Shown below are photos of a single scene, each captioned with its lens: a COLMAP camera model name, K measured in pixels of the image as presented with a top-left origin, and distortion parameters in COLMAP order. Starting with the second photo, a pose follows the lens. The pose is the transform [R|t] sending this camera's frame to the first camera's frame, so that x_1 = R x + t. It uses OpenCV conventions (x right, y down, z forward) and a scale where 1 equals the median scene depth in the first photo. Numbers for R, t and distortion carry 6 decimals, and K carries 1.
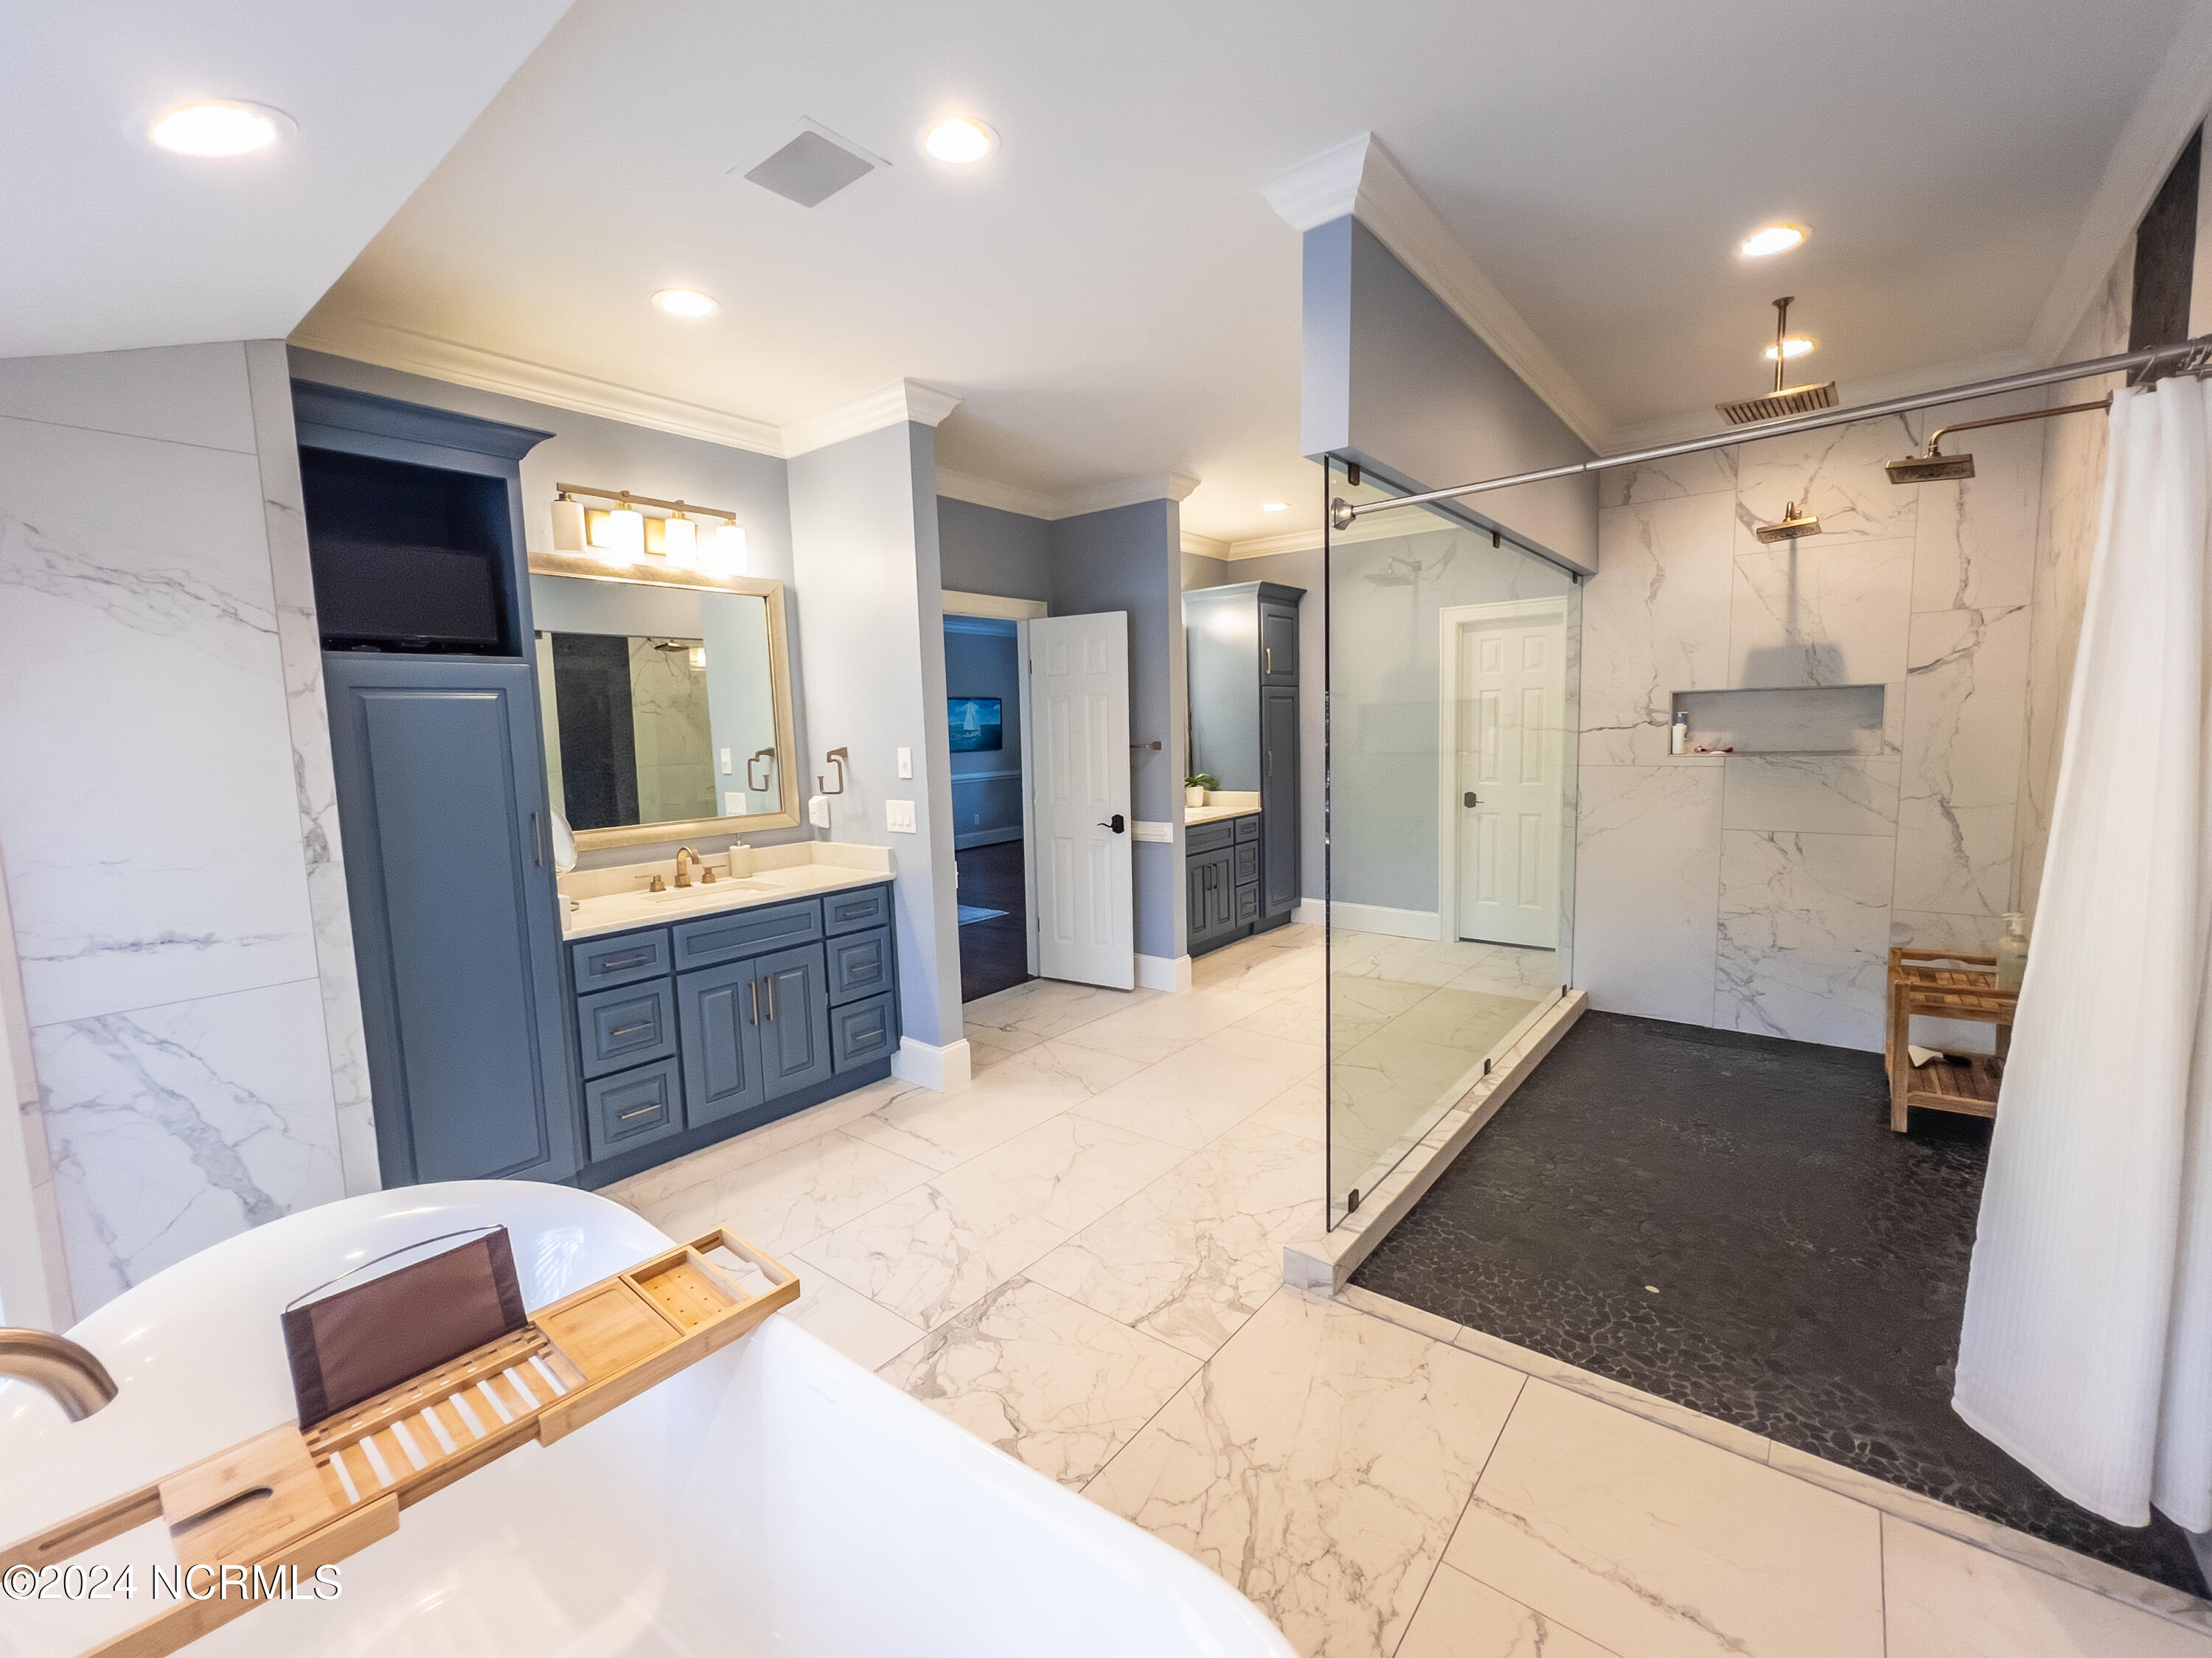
lens RADIAL K [[934.5, 0, 1095.1], [0, 934.5, 823.2], [0, 0, 1]] dist [-0.002733, -0.000504]
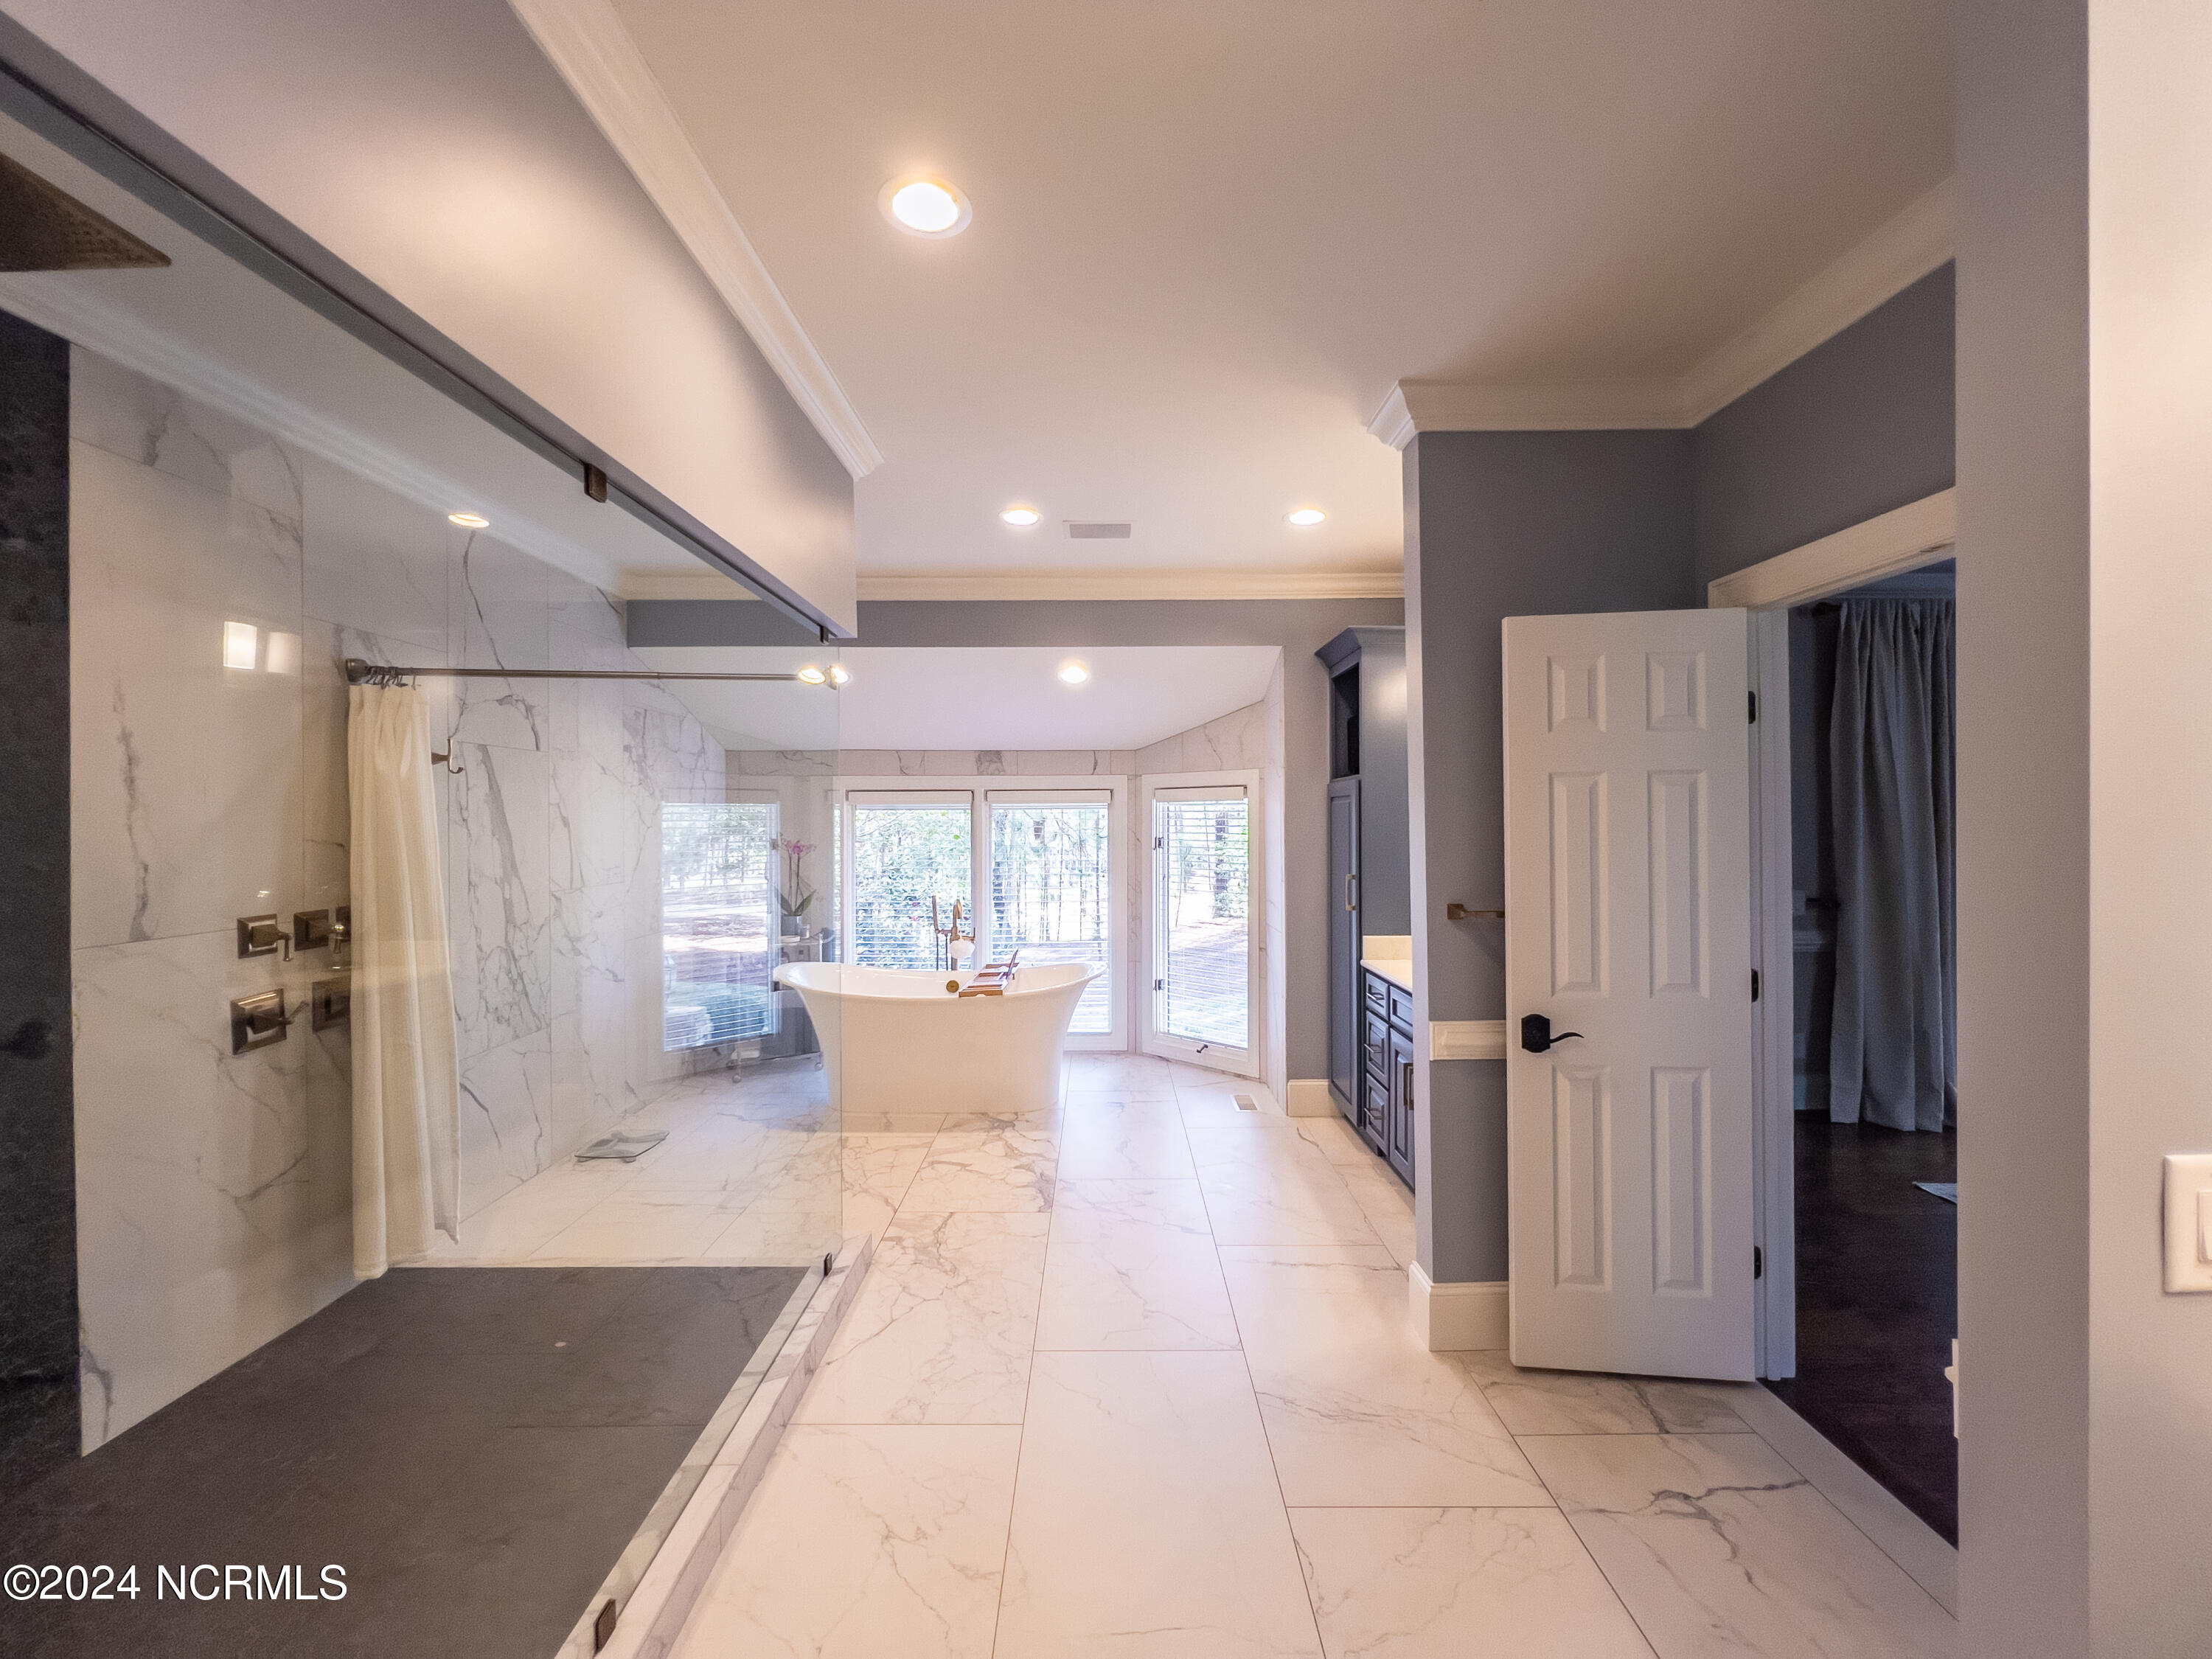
lens RADIAL K [[882.9, 0, 1101.0], [0, 882.9, 824.5], [0, 0, 1]] dist [-0.002329, 0.000195]
pose [[-0.778000, 0.034162, -0.627335, 0.412393], [-0.039612, 0.993867, 0.103246, -0.149926], [0.627014, 0.105175, -0.771875, 1.221072]]
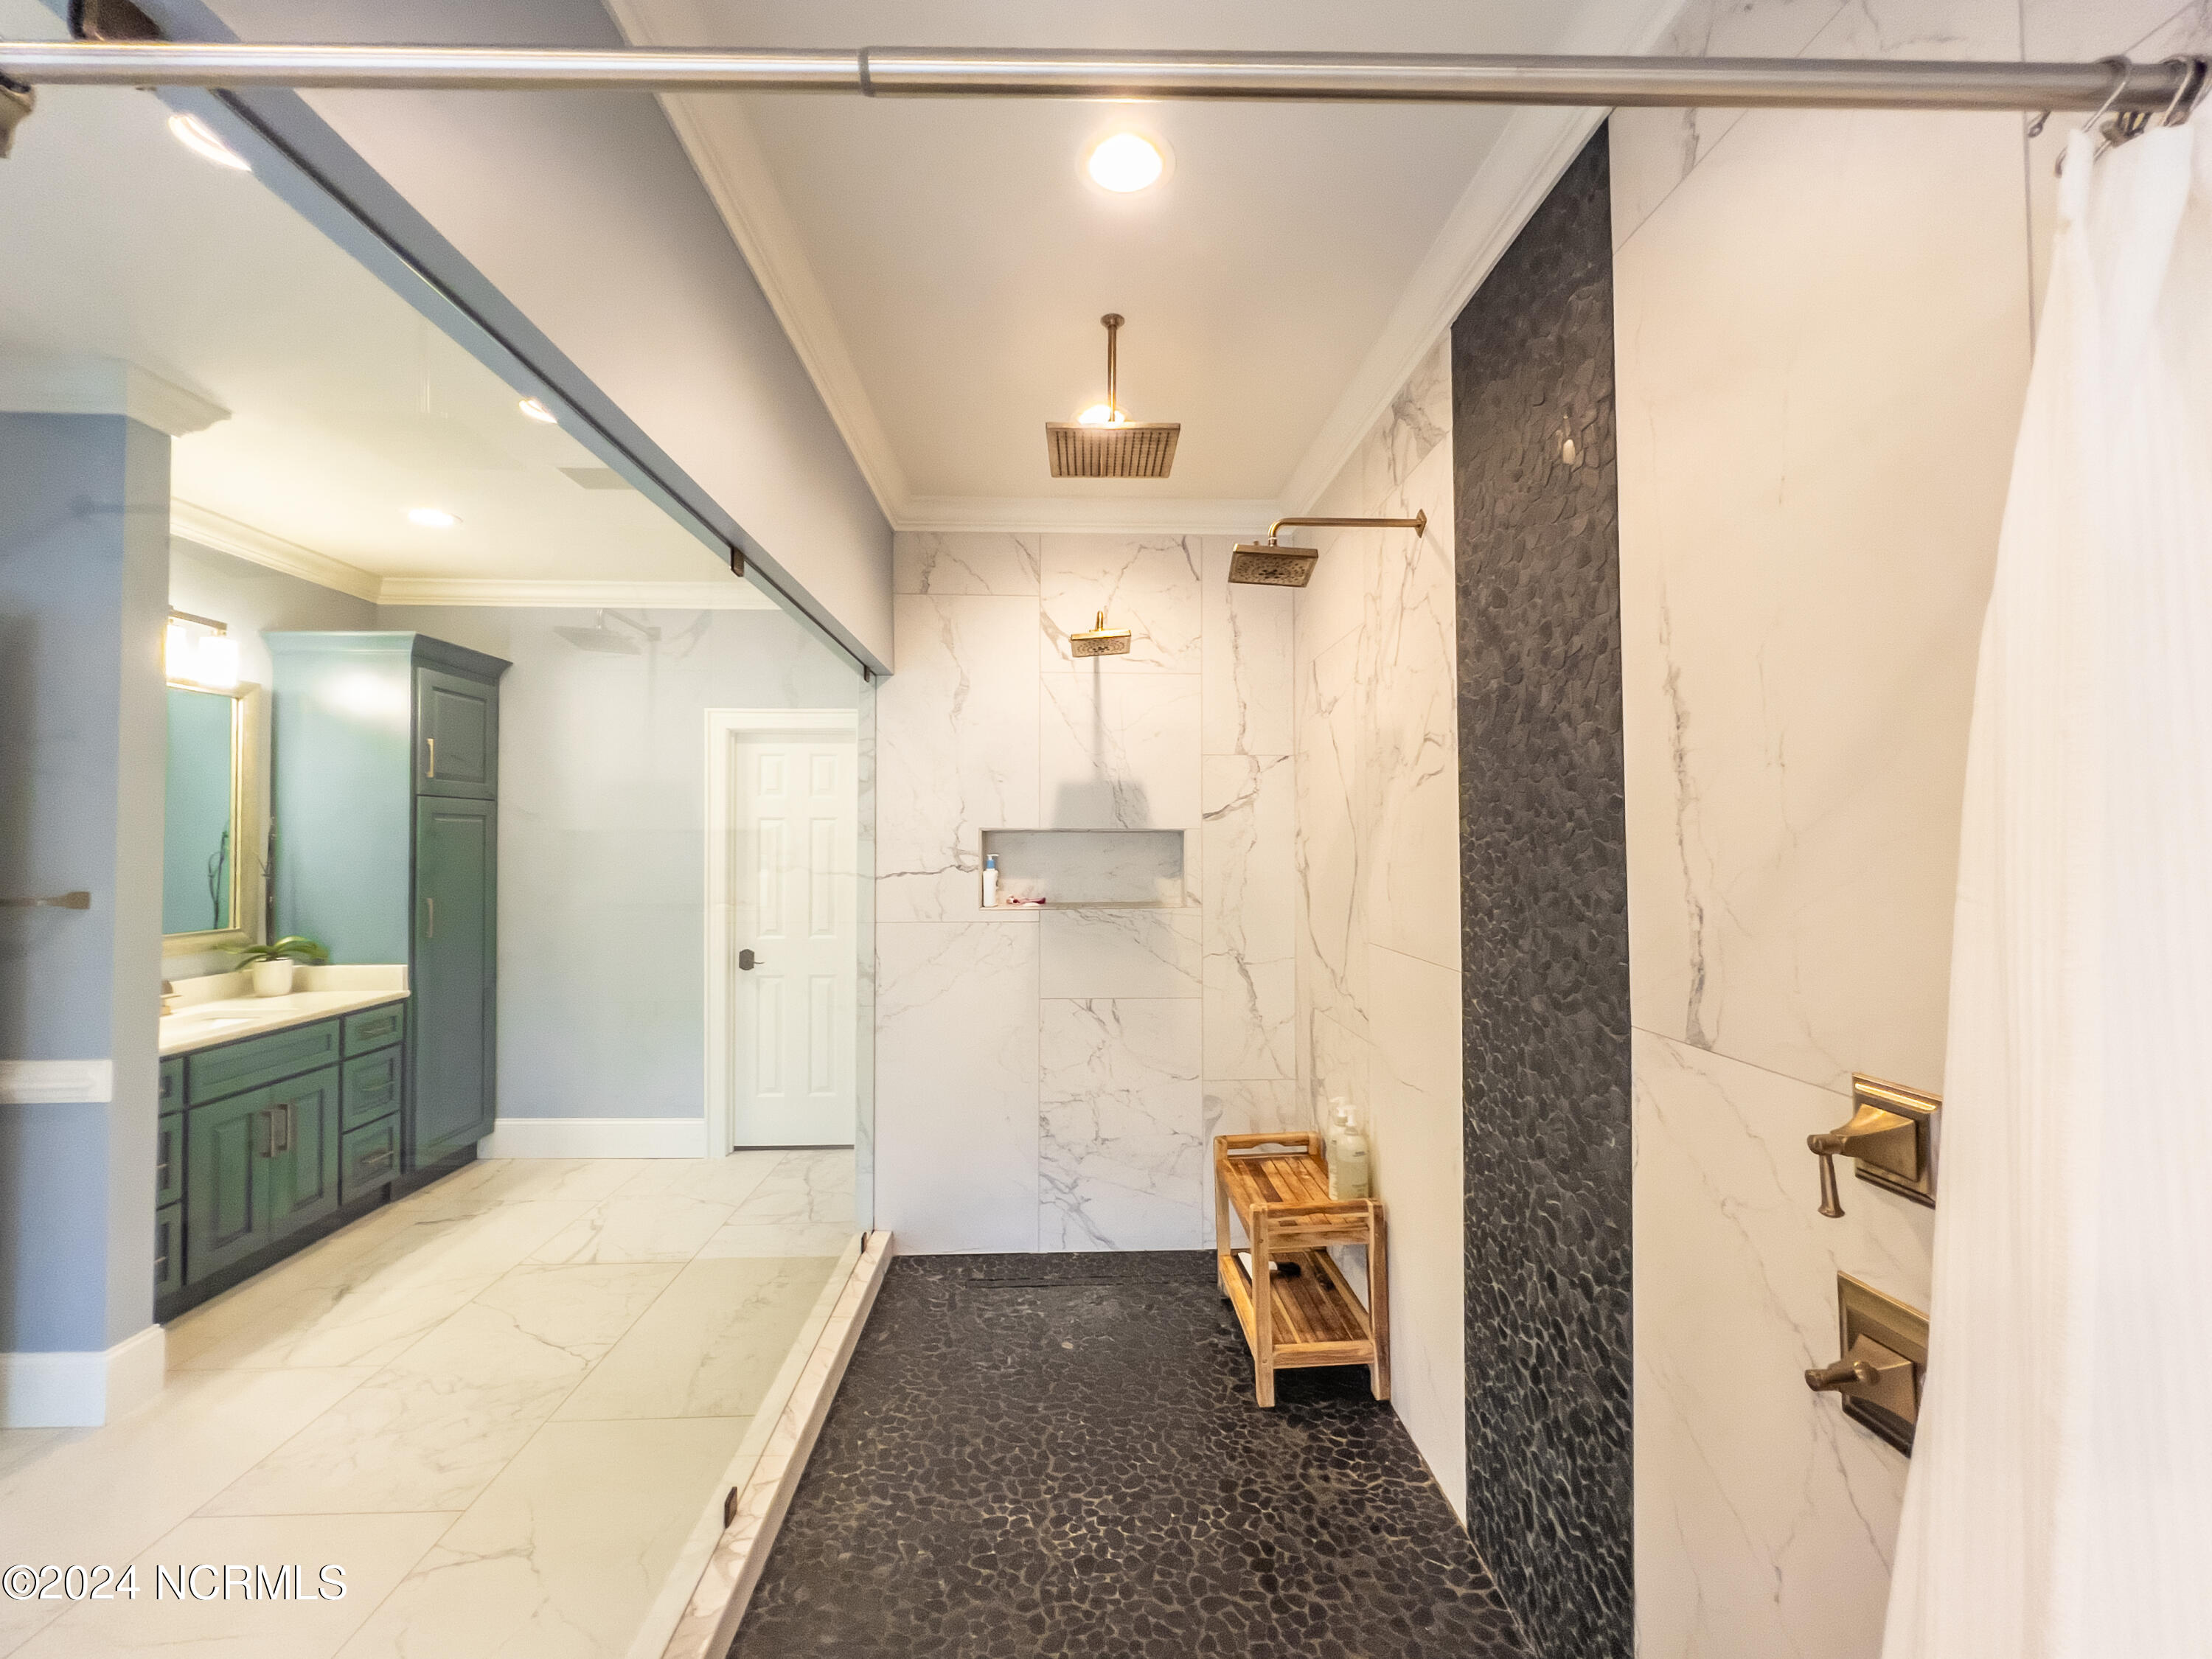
lens RADIAL K [[882.9, 0, 1101.0], [0, 882.9, 824.5], [0, 0, 1]] dist [-0.002329, 0.000195]
pose [[0.749649, 0.039431, 0.660660, 0.193331], [0.049346, 0.992115, -0.115207, -0.052166], [-0.659993, 0.118966, 0.741793, 0.367665]]
